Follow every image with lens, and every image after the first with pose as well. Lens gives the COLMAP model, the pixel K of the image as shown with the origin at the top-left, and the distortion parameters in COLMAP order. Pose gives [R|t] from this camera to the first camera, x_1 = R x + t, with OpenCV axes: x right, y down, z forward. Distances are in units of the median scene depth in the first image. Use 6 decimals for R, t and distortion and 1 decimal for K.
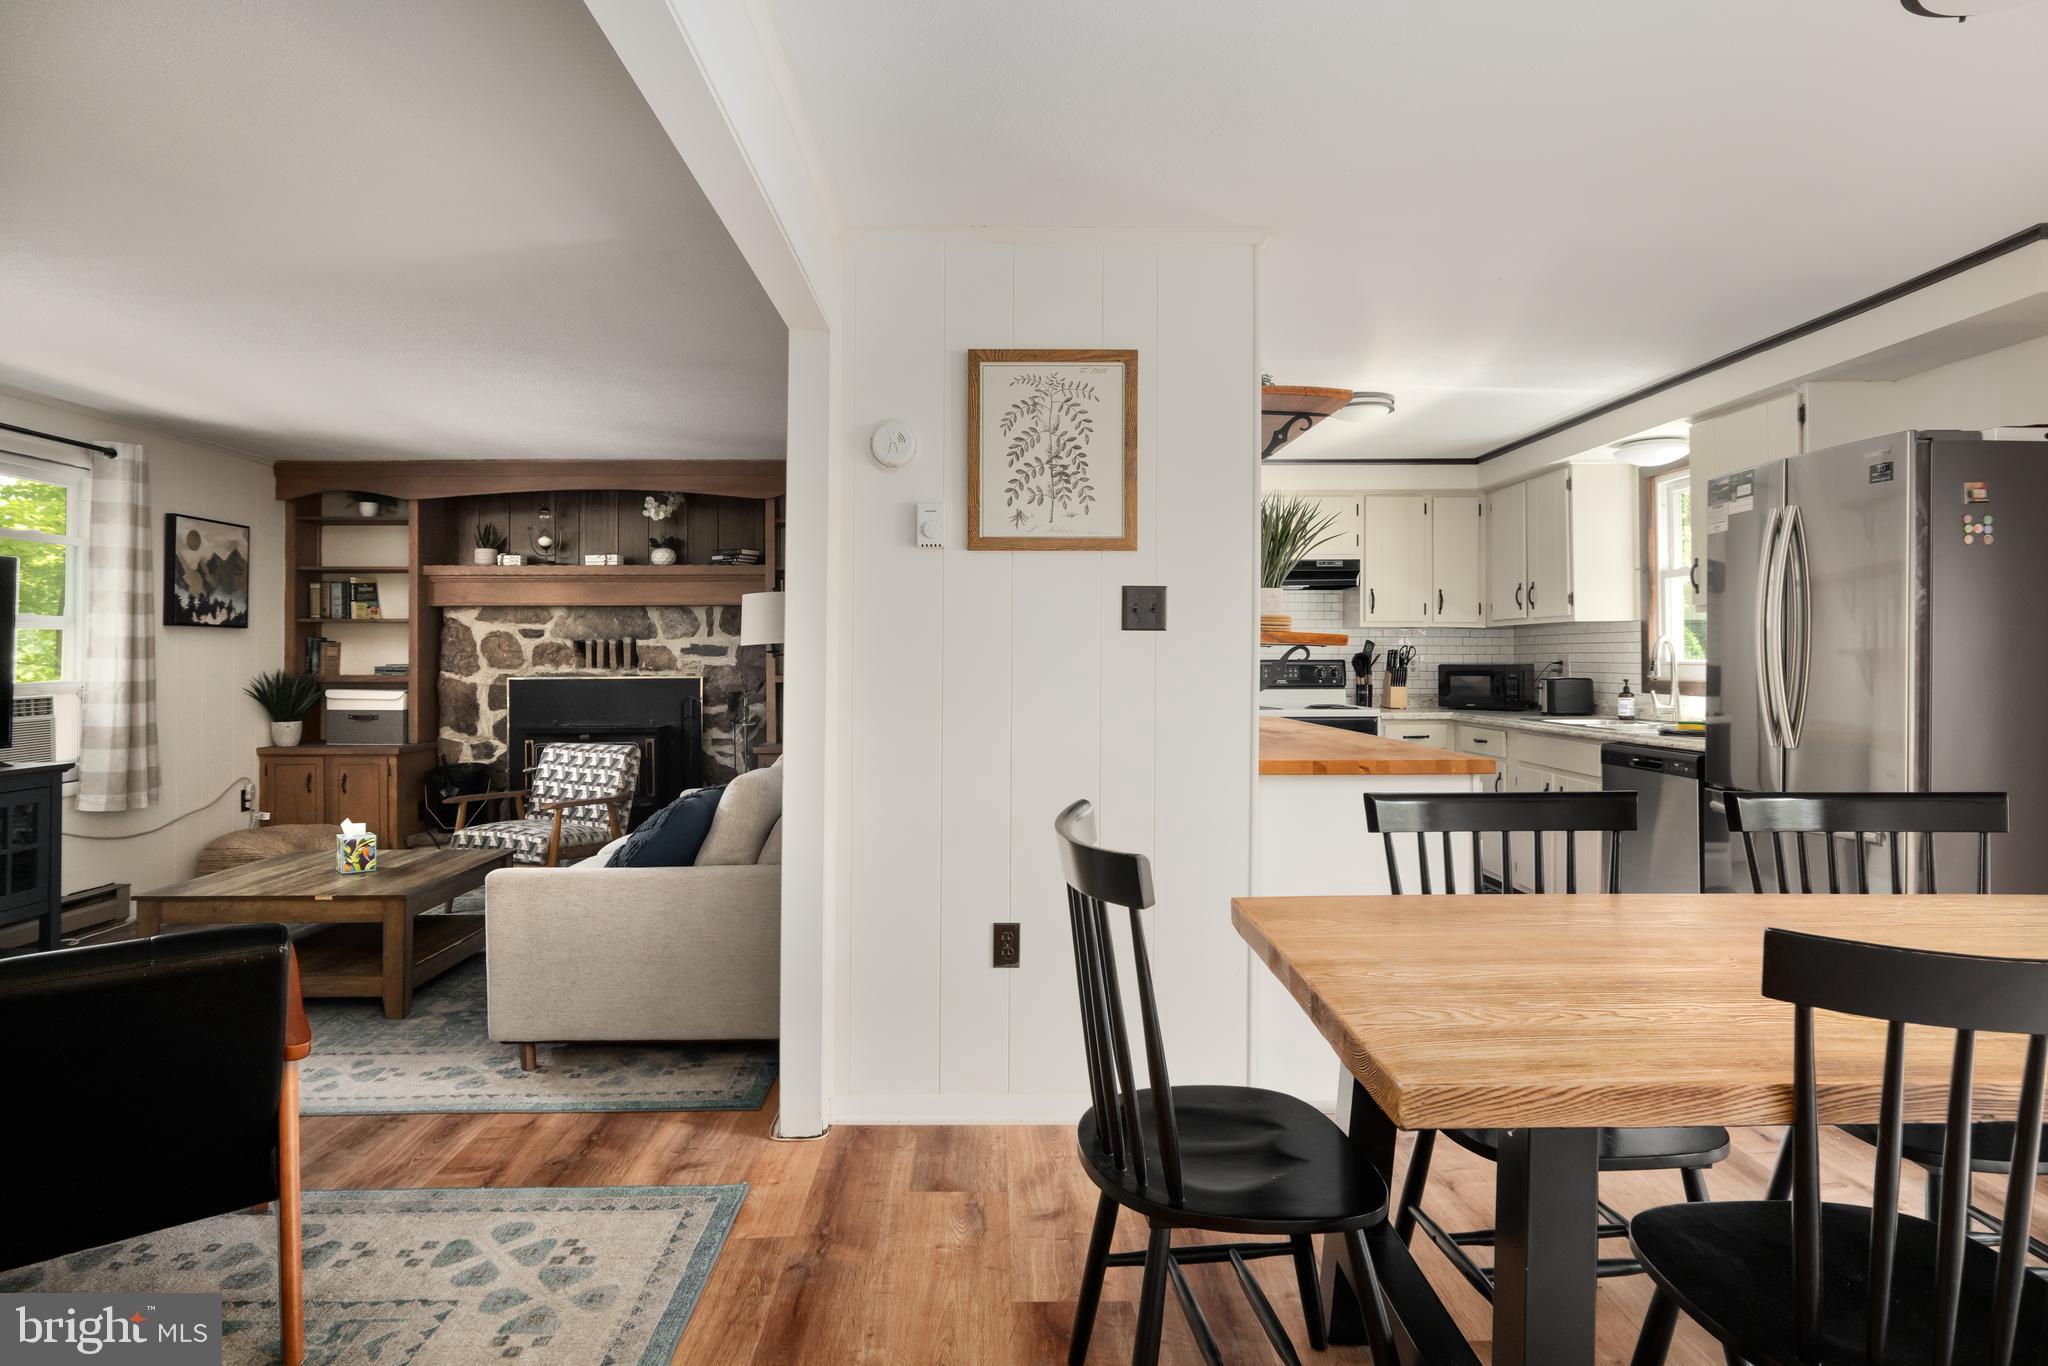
lens RADIAL K [[1096.3, 0, 1002.5], [0, 1096.3, 649.6], [0, 0, 1]] dist [-0.005396, 0.000373]
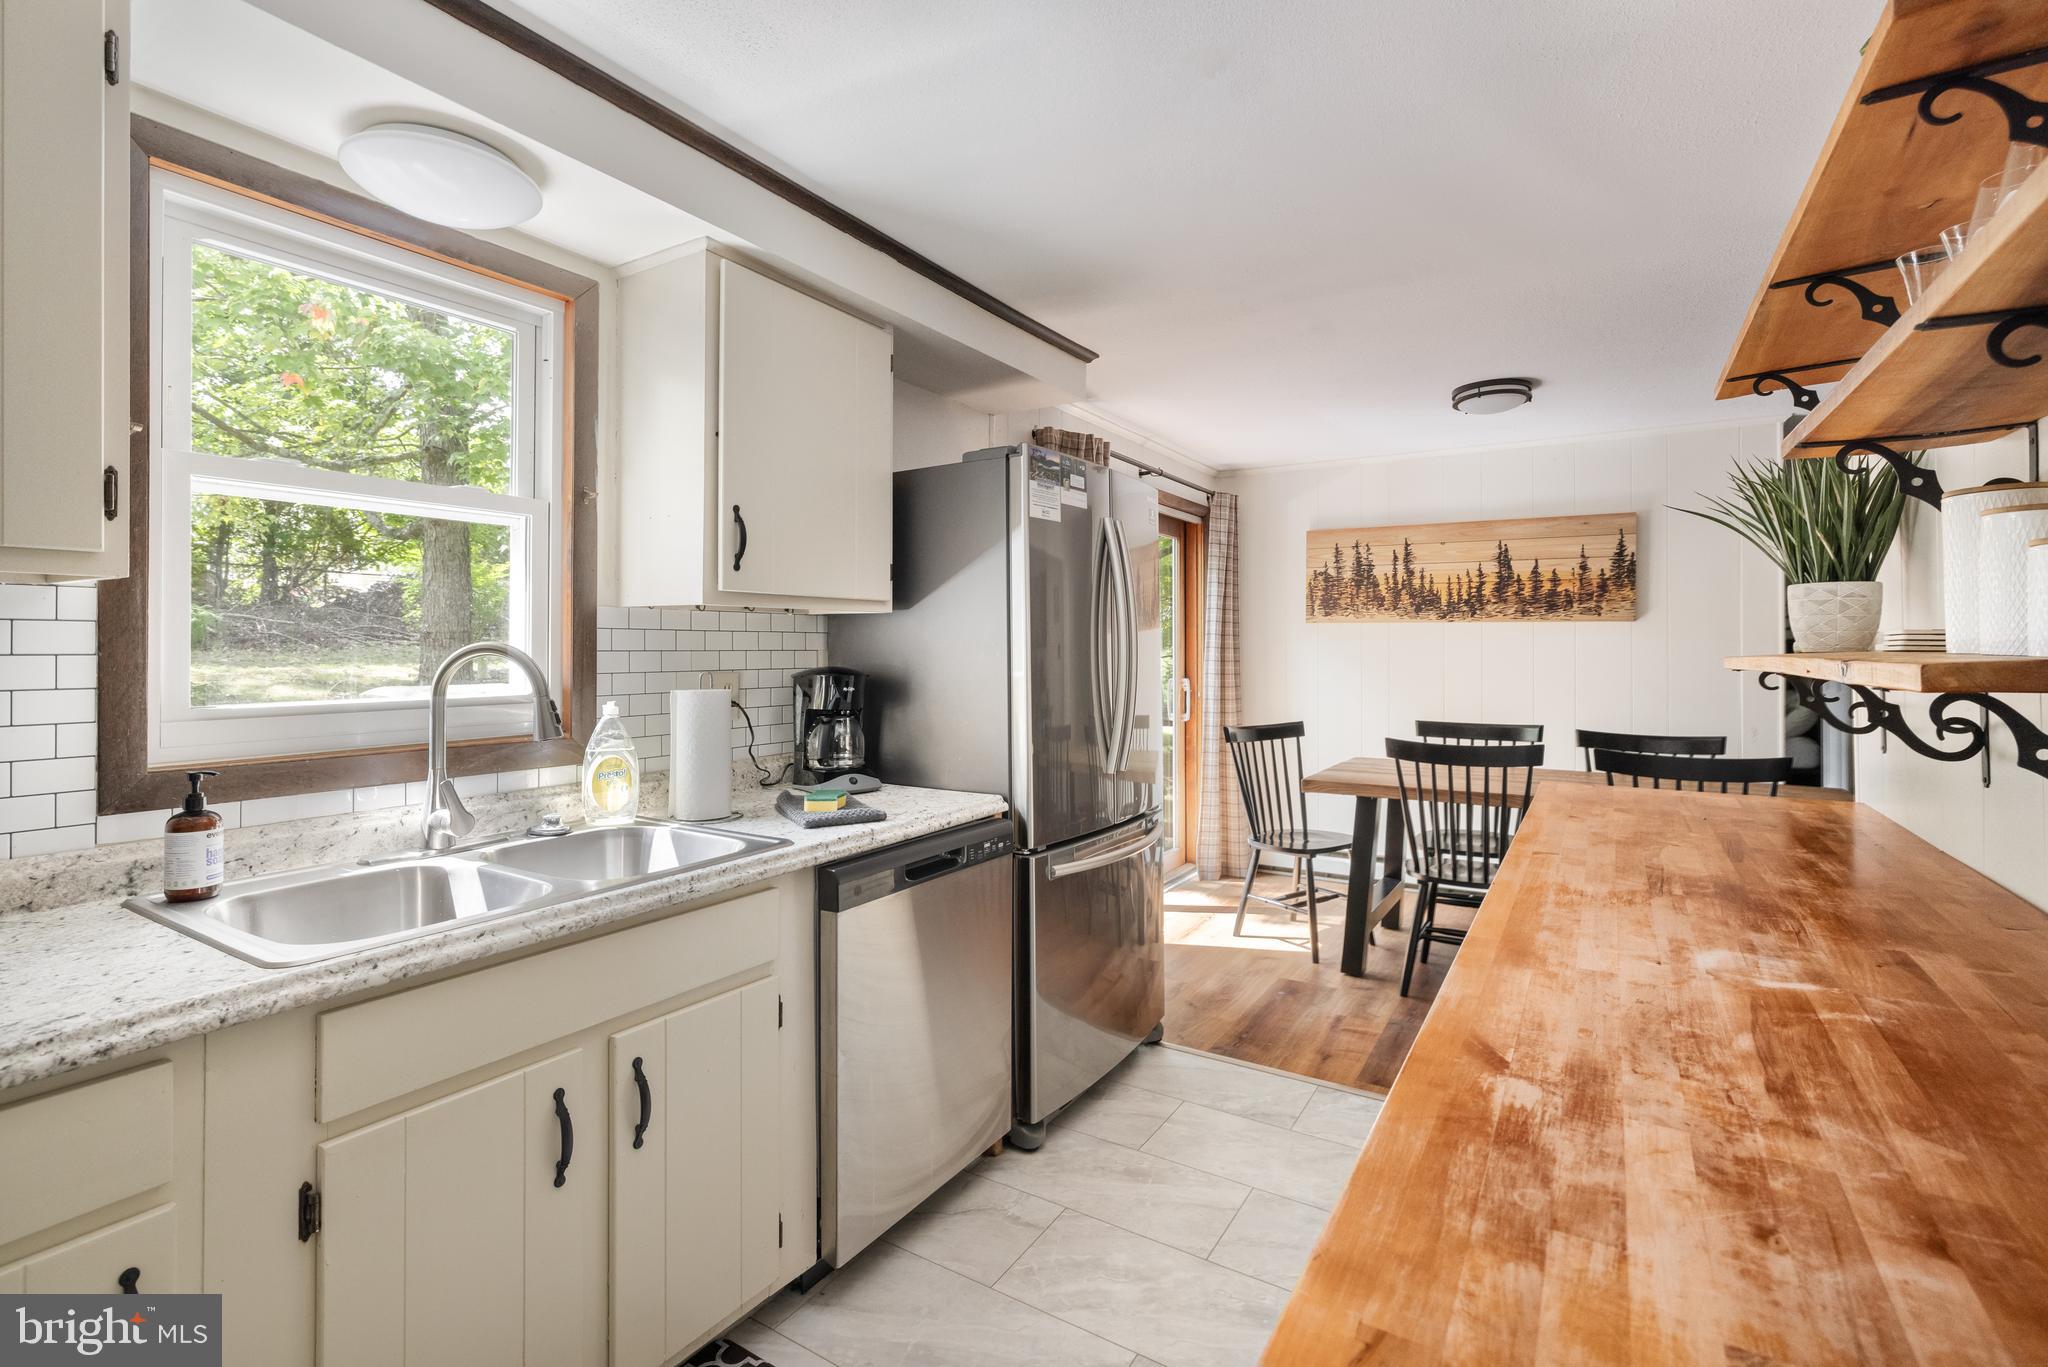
lens RADIAL K [[902.4, 0, 1018.2], [0, 902.4, 647.3], [0, 0, 1]] dist [-0.009752, 0.002149]
pose [[-0.829982, 0.004301, 0.557773, 0.225272], [-0.001364, 0.999952, -0.009742, -0.007363], [-0.557788, -0.008847, -0.829936, 1.108124]]
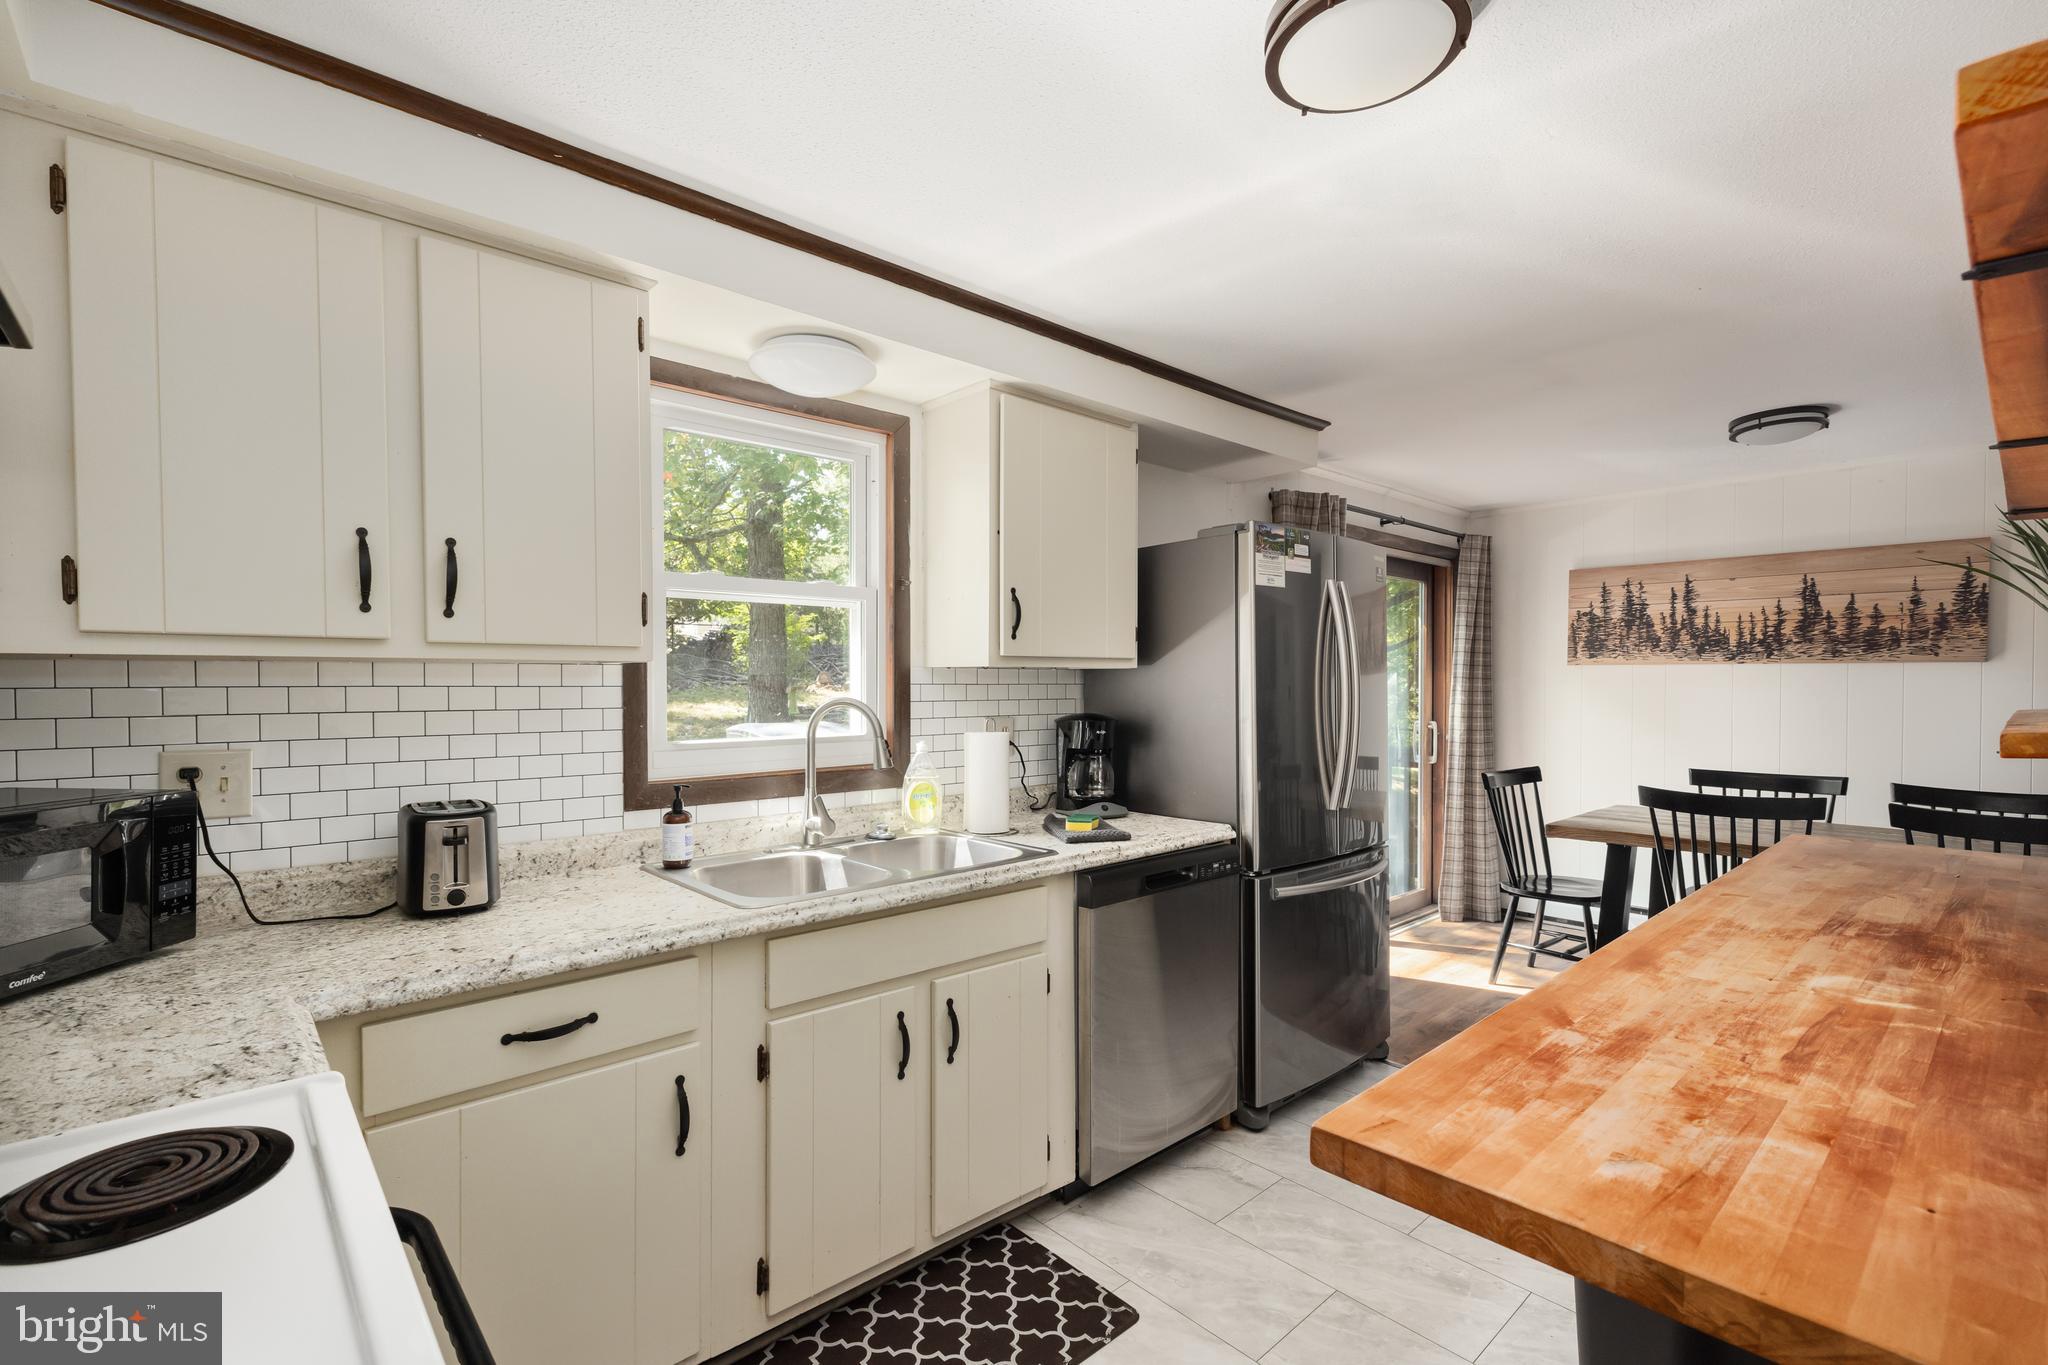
lens RADIAL K [[894.1, 0, 1028.4], [0, 894.1, 701.8], [0, 0, 1]] dist [0.005482, 0.001512]
pose [[-0.651331, -0.009511, 0.758734, 0.165279], [-0.001520, 0.999936, 0.011230, -0.015197], [-0.758792, 0.006161, -0.651304, 1.166732]]
